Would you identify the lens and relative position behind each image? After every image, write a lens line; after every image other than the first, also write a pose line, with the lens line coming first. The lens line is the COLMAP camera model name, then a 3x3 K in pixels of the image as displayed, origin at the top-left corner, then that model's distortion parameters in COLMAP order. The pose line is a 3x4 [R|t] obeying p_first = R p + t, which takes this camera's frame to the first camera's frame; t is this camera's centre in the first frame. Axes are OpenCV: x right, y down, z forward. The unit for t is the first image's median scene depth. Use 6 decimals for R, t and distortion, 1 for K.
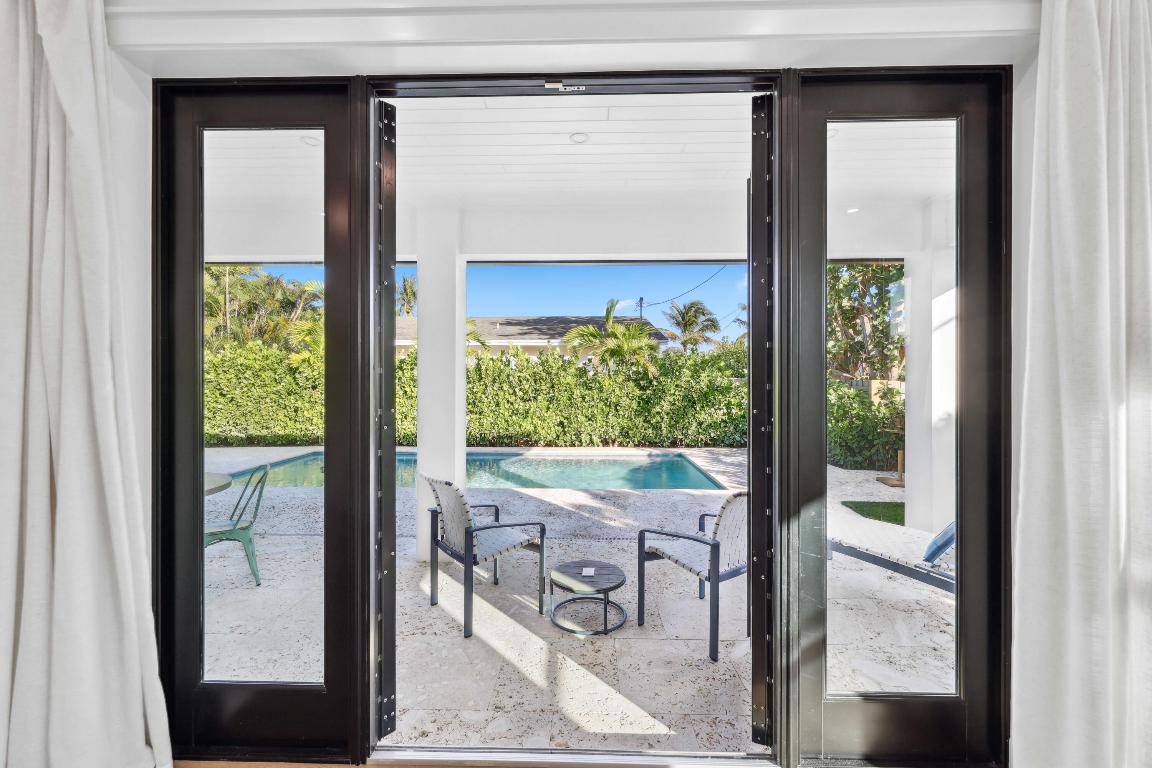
lens RADIAL K [[427.8, 0, 604.5], [0, 427.8, 382.3], [0, 0, 1]] dist [0.001495, 0.000220]
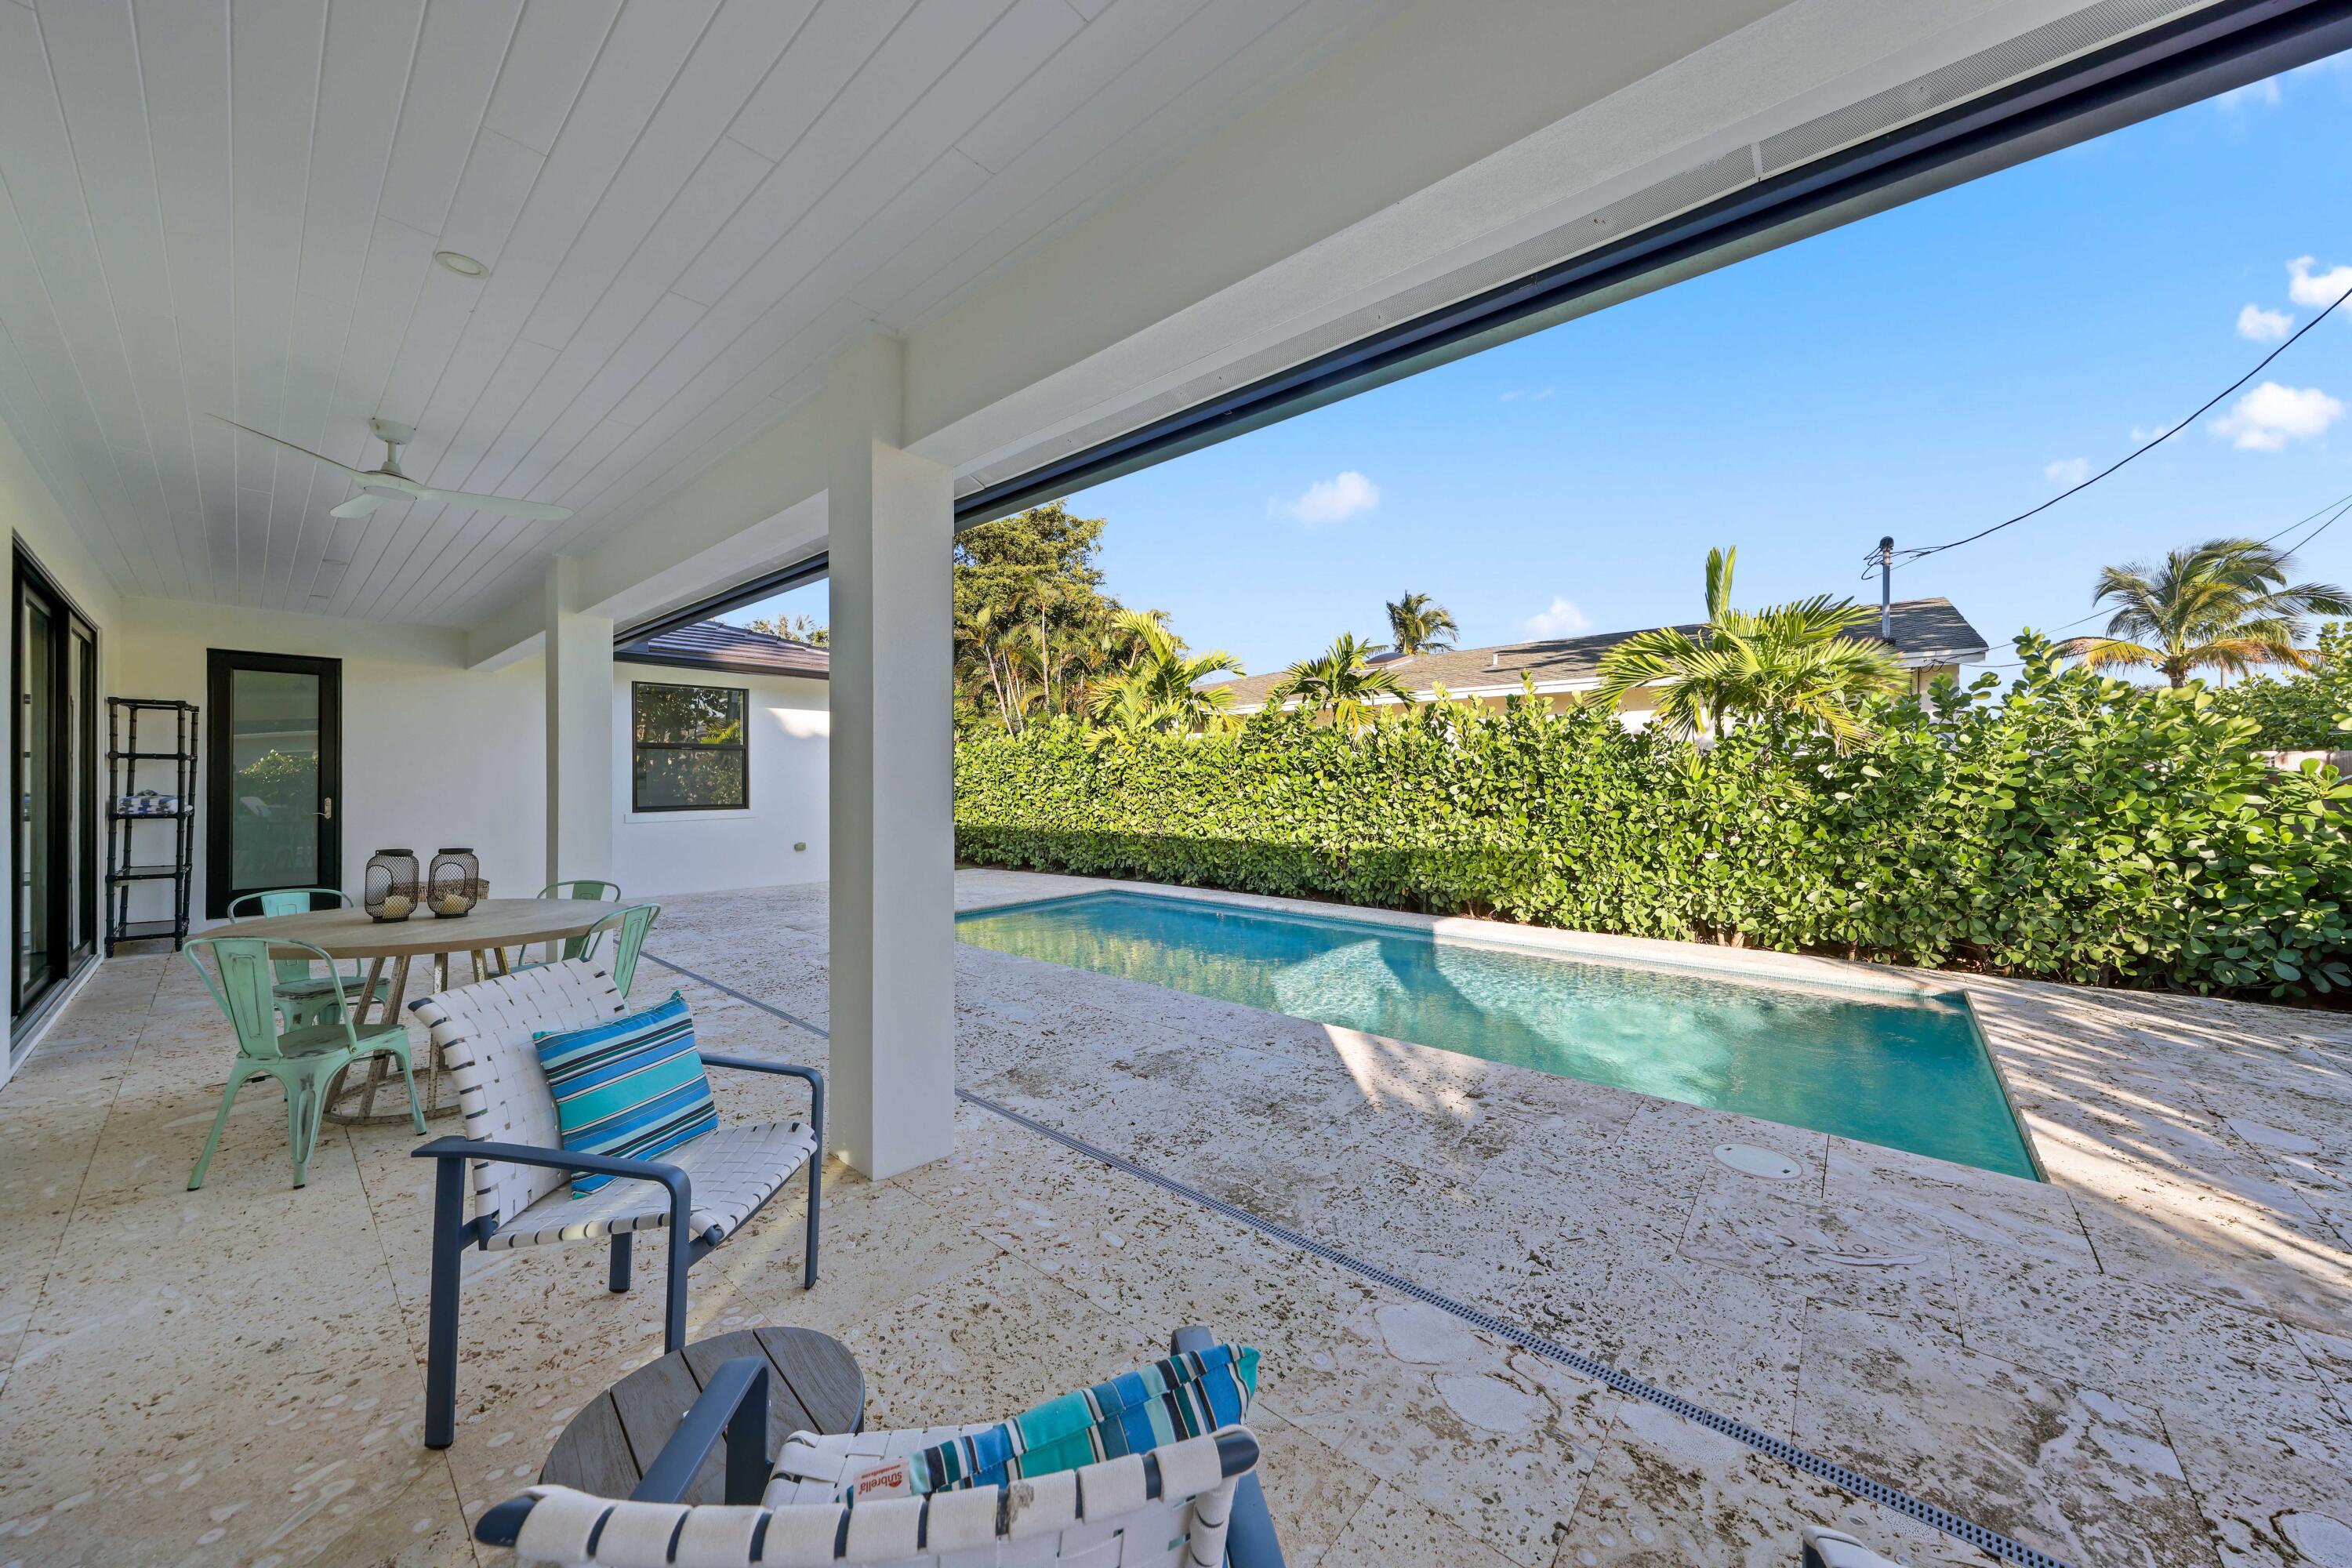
lens RADIAL K [[808.0, 0, 1178.9], [0, 808.0, 775.1], [0, 0, 1]] dist [0.002289, 0.000359]
pose [[0.763706, -0.011462, -0.645462, 0.115366], [0.003862, 0.999906, -0.013186, 0.011676], [0.645552, 0.007577, 0.763679, 0.162028]]
